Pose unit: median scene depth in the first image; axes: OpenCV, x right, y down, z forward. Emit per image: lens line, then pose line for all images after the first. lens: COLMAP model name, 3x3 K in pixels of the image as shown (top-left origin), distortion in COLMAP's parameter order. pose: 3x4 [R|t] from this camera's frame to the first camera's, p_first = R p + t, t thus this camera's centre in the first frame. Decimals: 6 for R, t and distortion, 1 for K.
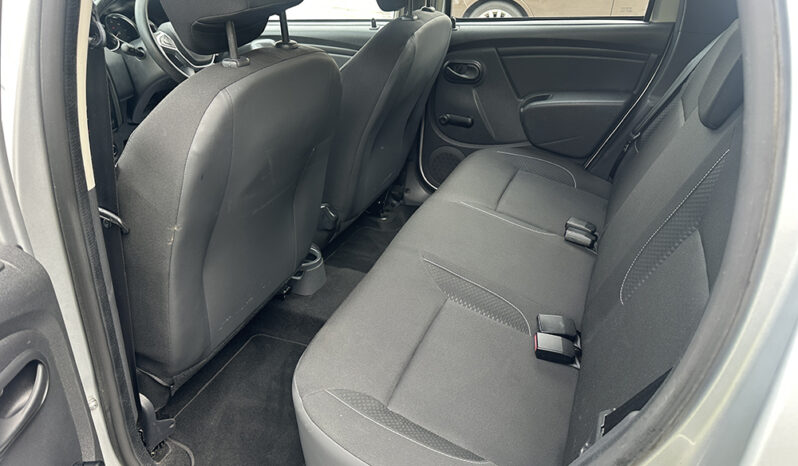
lens RADIAL K [[569.8, 0, 399.0], [0, 569.8, 233.0], [0, 0, 1]] dist [0.002982, -0.002065]
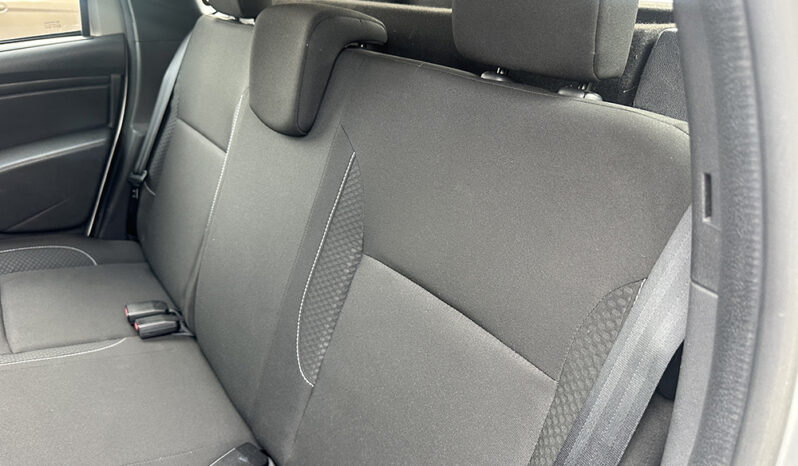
lens RADIAL K [[569.8, 0, 399.0], [0, 569.8, 233.0], [0, 0, 1]] dist [0.002982, -0.002065]
pose [[0.547057, -0.355183, 0.758007, -0.016813], [0.397214, 0.907225, 0.138432, -0.066698], [-0.736851, 0.225360, 0.637387, 0.253203]]
